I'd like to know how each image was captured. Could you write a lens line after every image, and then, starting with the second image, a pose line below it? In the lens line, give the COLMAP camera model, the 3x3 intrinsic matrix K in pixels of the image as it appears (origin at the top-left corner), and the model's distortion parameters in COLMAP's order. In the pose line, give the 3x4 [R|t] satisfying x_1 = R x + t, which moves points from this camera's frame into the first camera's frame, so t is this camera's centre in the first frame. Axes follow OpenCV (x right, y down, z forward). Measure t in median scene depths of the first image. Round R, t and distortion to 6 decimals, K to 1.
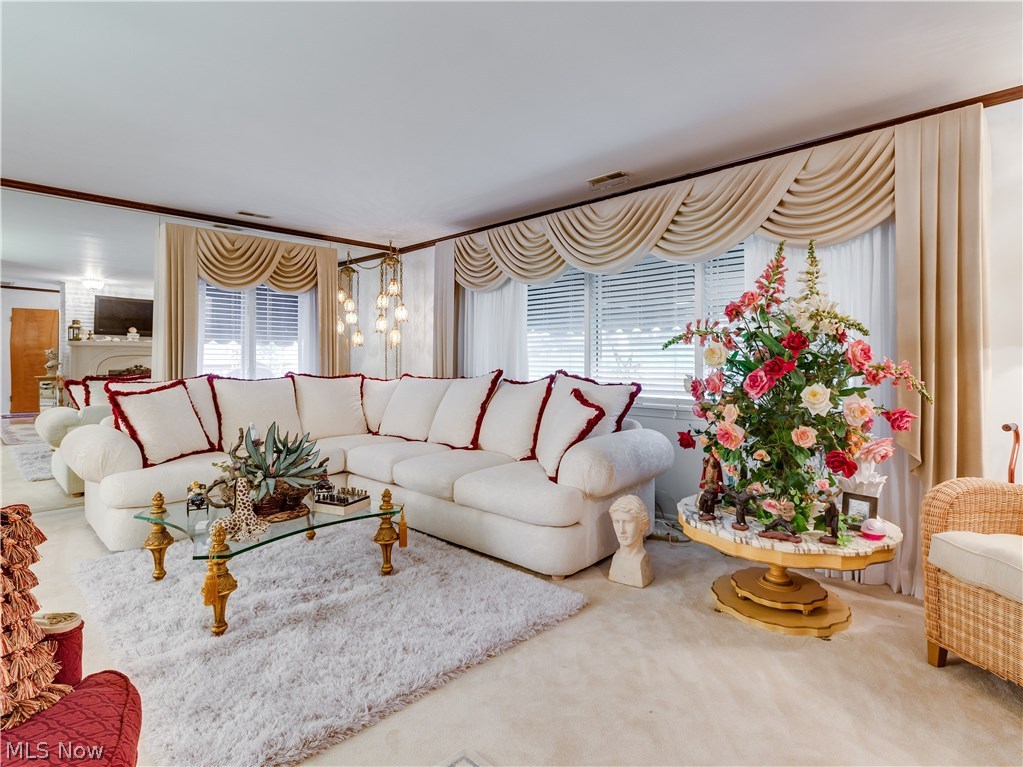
lens RADIAL K [[532.3, 0, 511.6], [0, 532.3, 367.7], [0, 0, 1]] dist [0.001291, 0.000064]
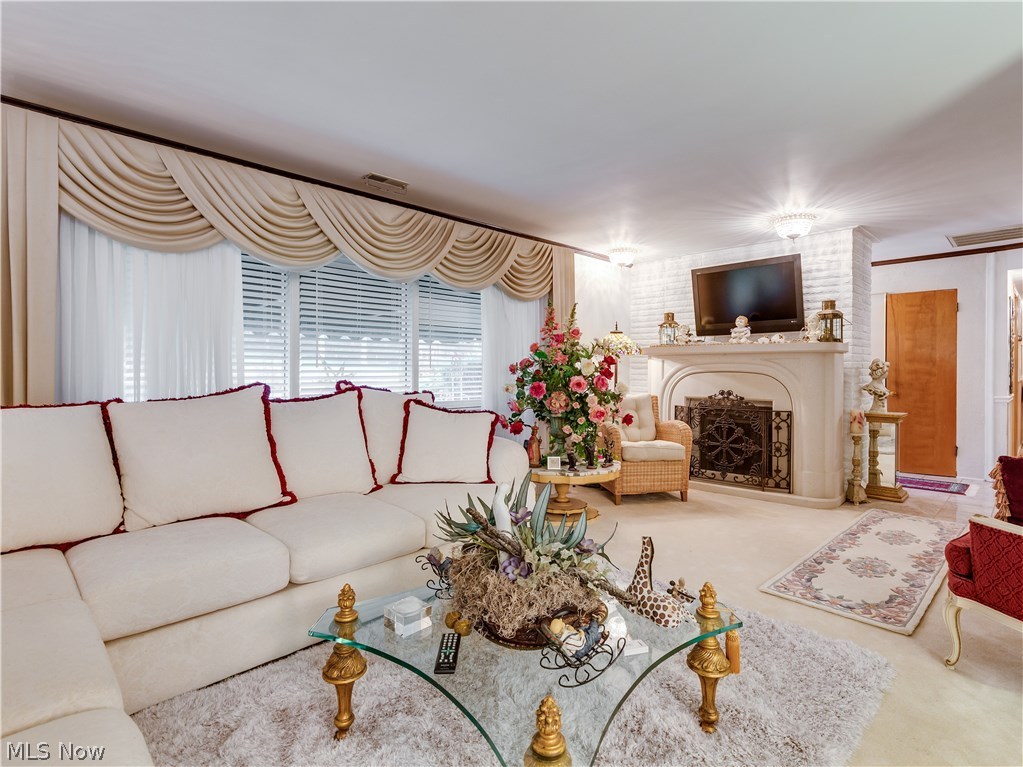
lens RADIAL K [[519.6, 0, 511.5], [0, 519.6, 383.5], [0, 0, 1]] dist [-0.000276, -0.000218]
pose [[0.033917, -0.033363, 0.998868, -0.694169], [0.008674, 0.999415, 0.033087, -0.016952], [-0.999387, 0.007542, 0.034187, 0.678525]]
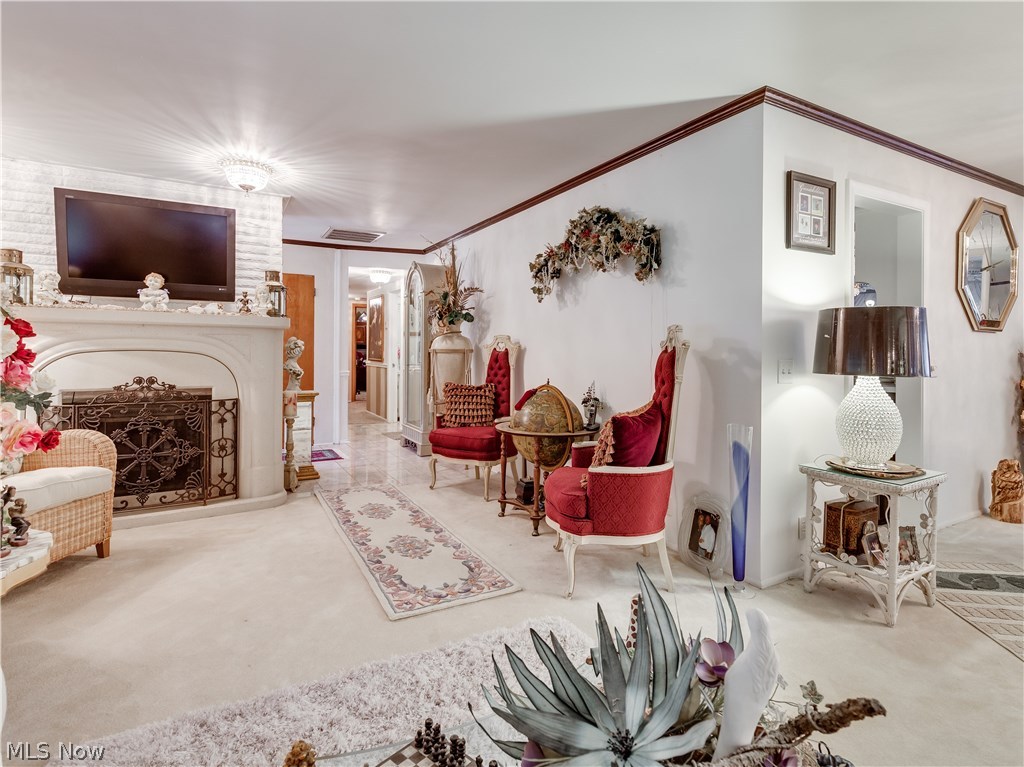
lens RADIAL K [[531.9, 0, 511.0], [0, 531.9, 356.0], [0, 0, 1]] dist [0.002020, 0.000514]
pose [[-0.959483, -0.017594, 0.281218, -0.597175], [-0.012110, 0.999701, 0.021226, -0.016787], [-0.281507, 0.016960, -0.959409, 0.727289]]
